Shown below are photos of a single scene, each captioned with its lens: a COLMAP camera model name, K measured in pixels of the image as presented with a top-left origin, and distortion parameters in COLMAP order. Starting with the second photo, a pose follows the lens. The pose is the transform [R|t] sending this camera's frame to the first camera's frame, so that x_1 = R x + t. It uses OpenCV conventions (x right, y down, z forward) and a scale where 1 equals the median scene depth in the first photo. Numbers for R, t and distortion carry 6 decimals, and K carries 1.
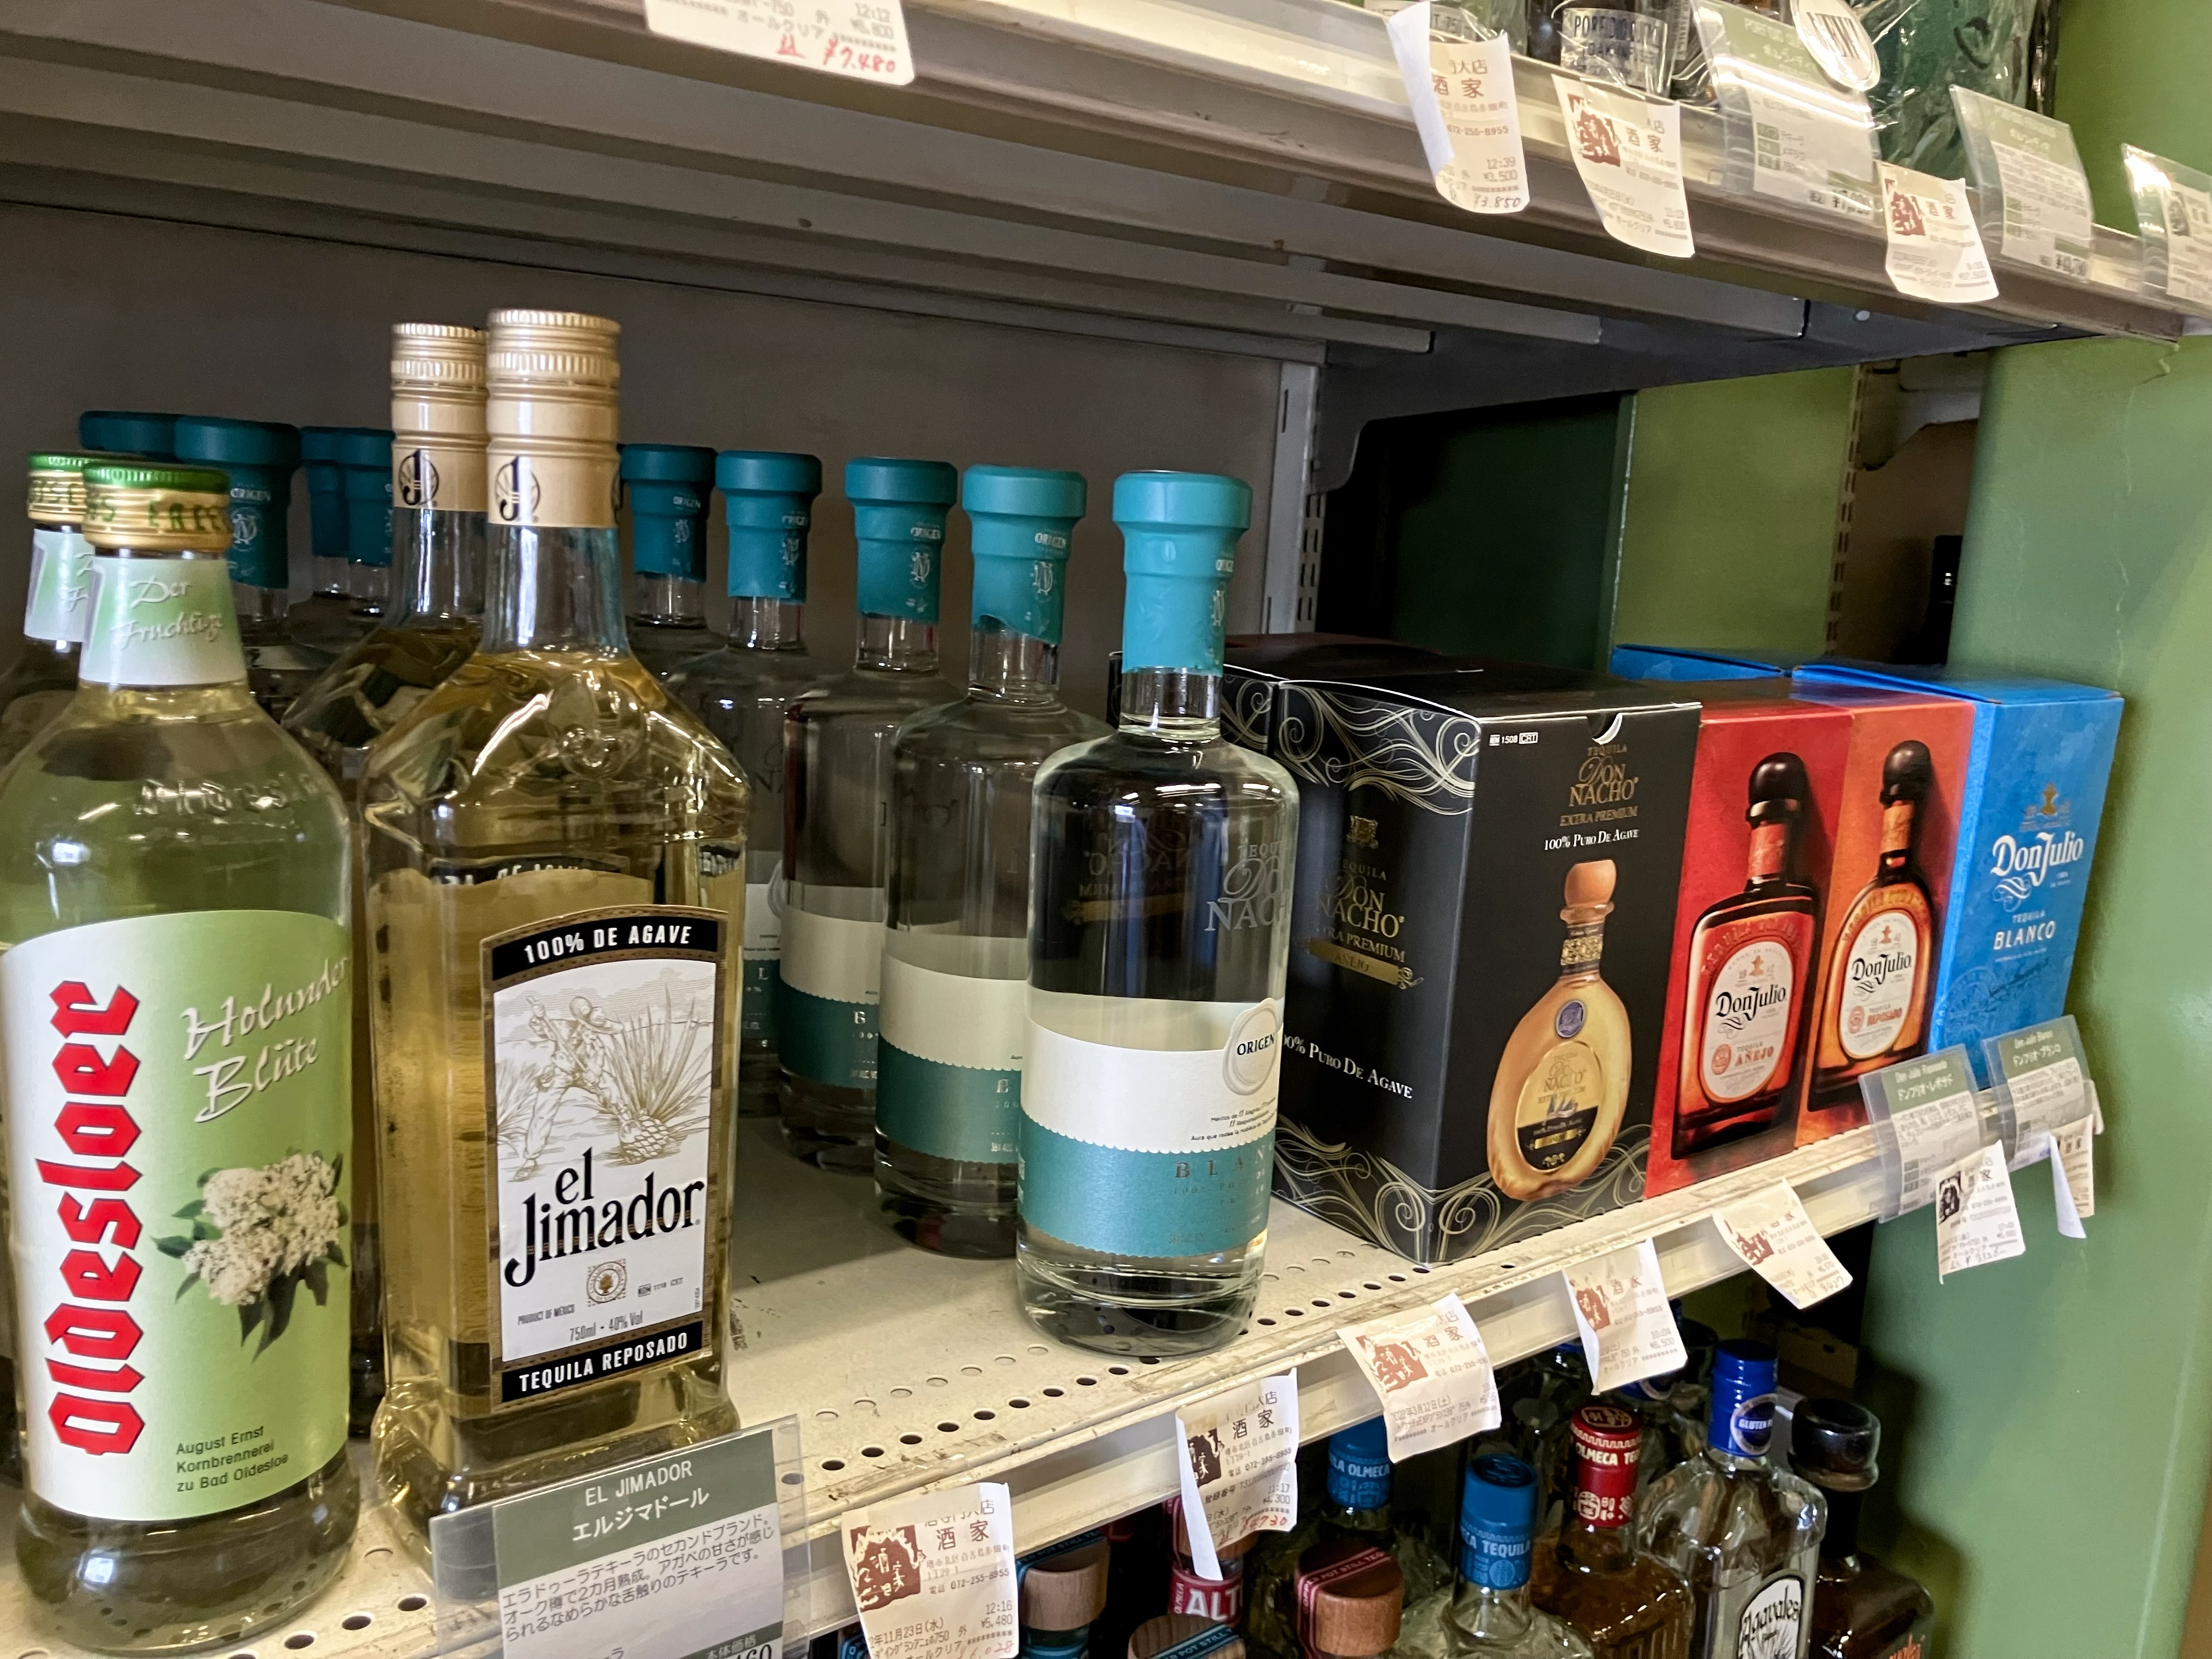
lens RADIAL K [[1826.4, 0, 1104.7], [0, 1826.4, 818.3], [0, 0, 1]] dist [0.026102, -0.036547]
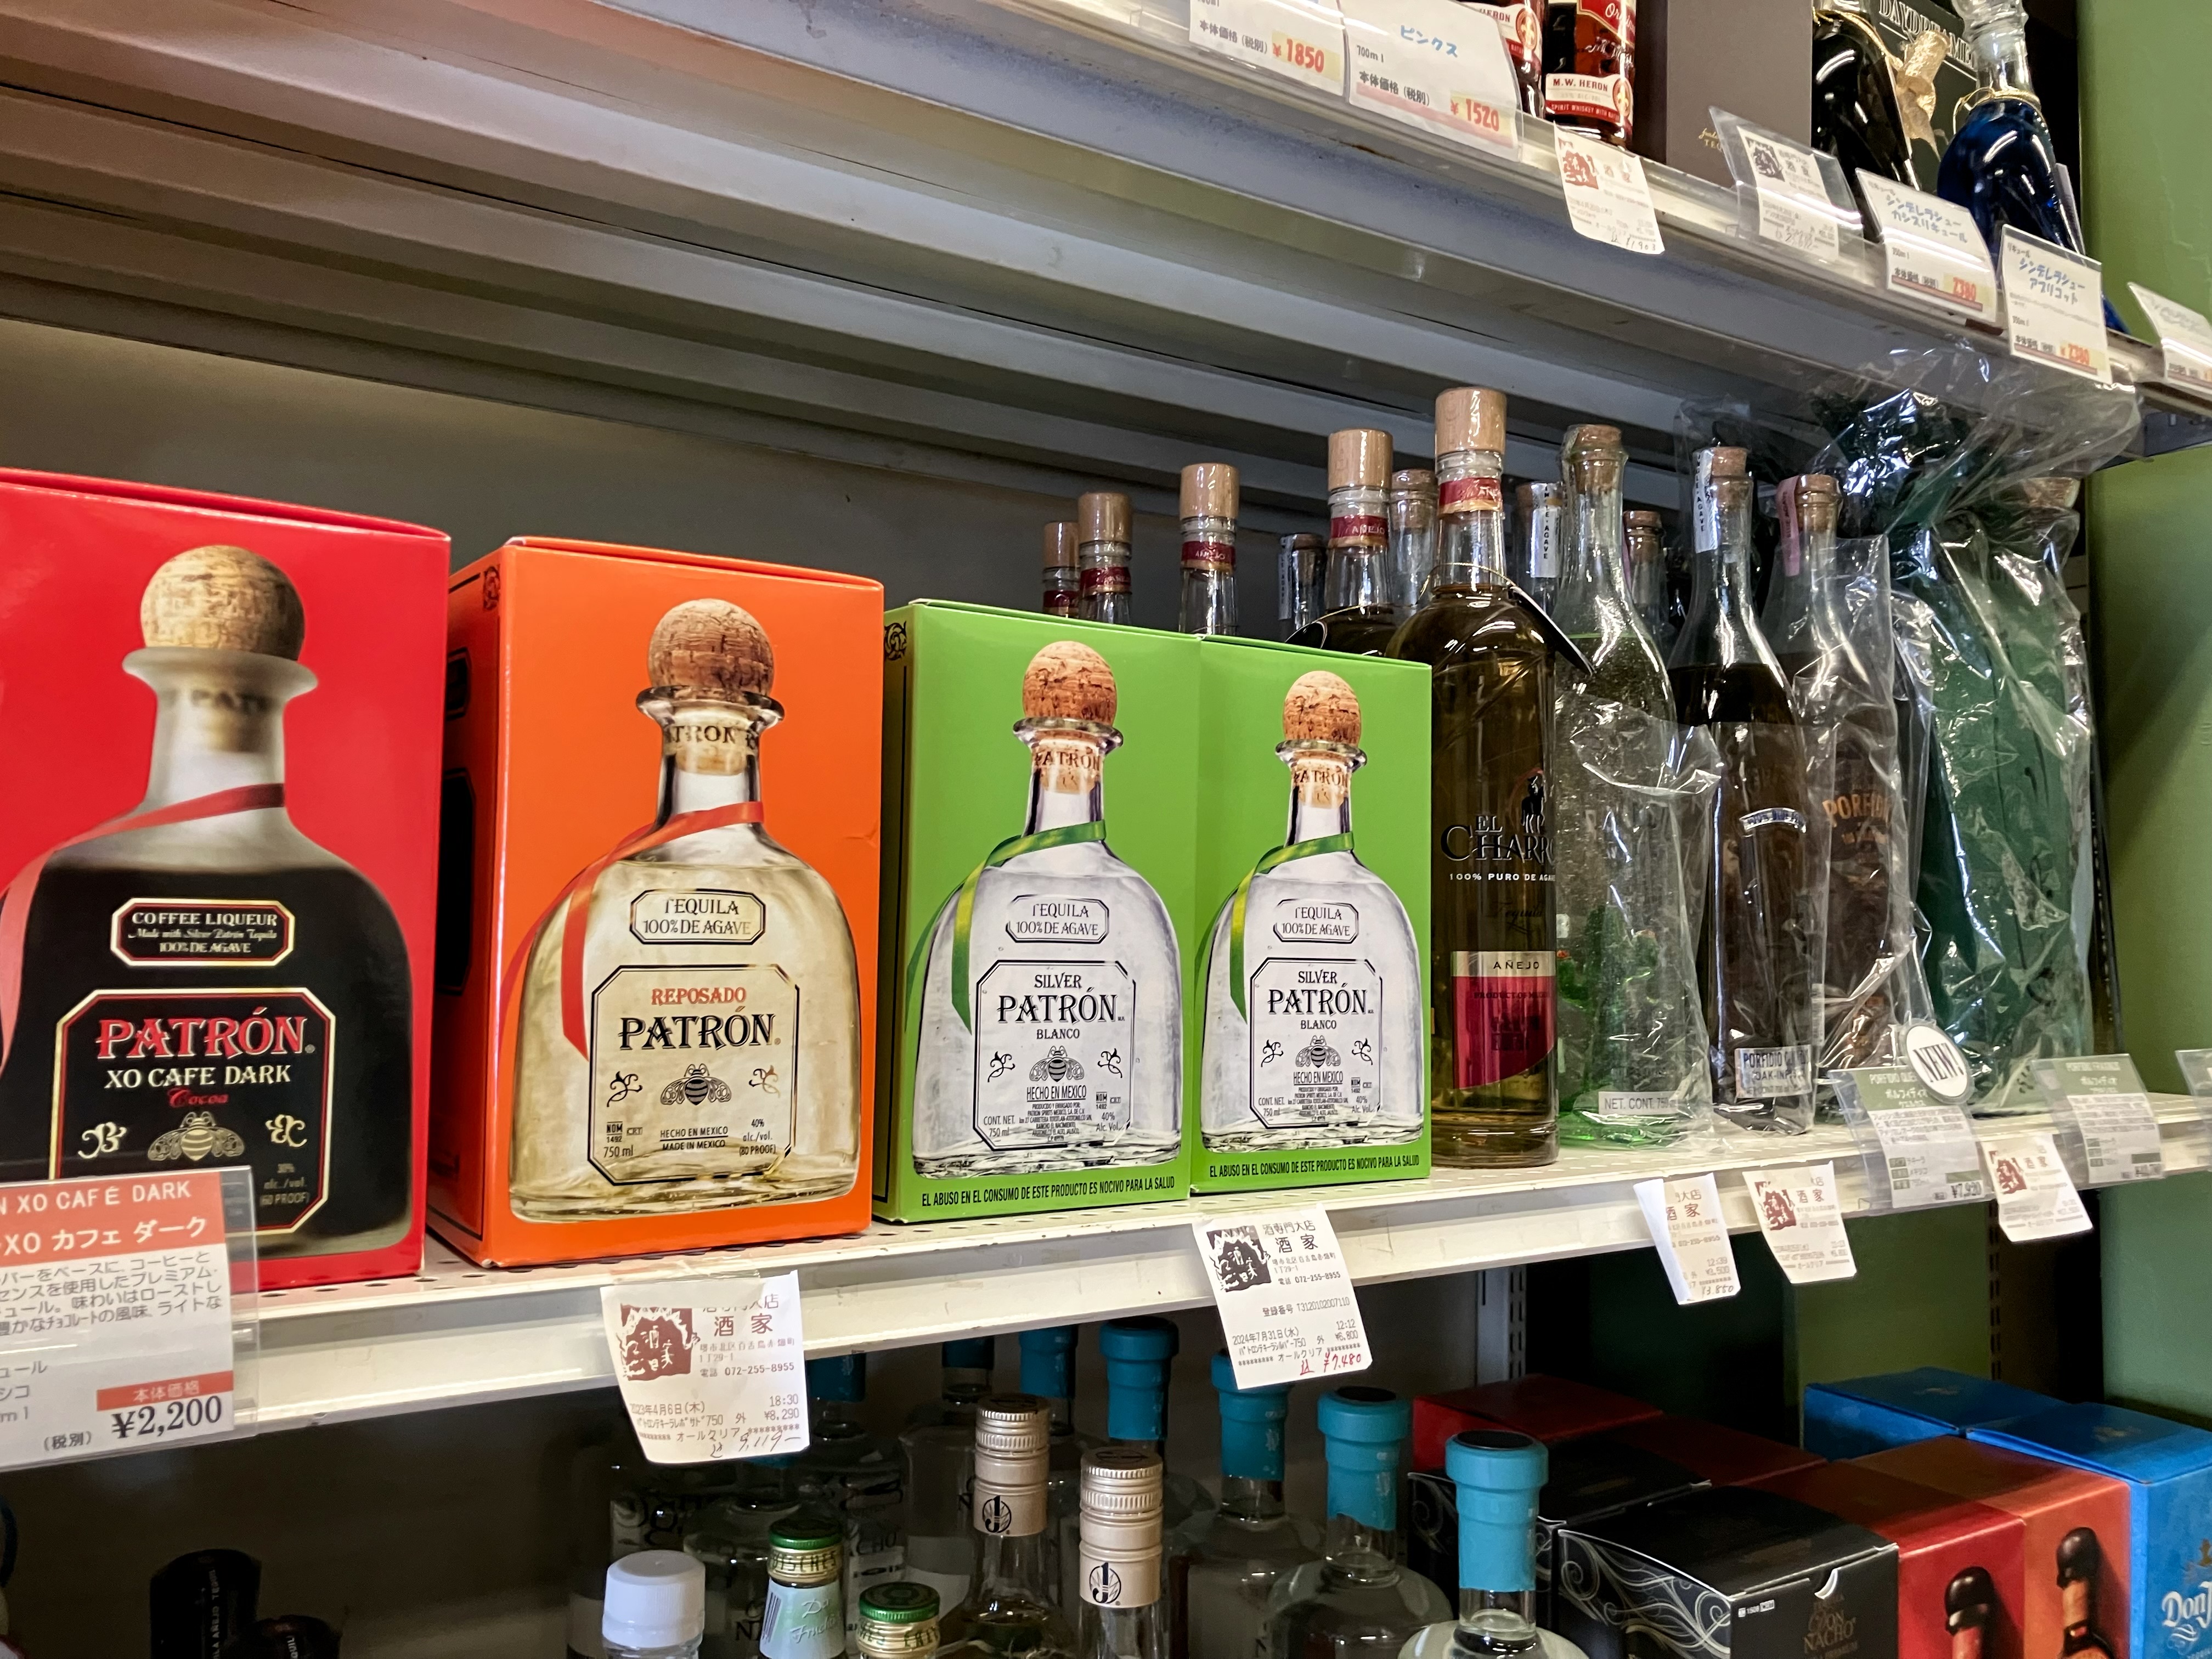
lens RADIAL K [[1826.4, 0, 1098.0], [0, 1826.4, 840.7], [0, 0, 1]] dist [0.026102, -0.036547]
pose [[0.996353, -0.044120, -0.073034, -0.116089], [0.026302, 0.973068, -0.229014, -0.271205], [0.081171, 0.226258, 0.970679, -0.402713]]
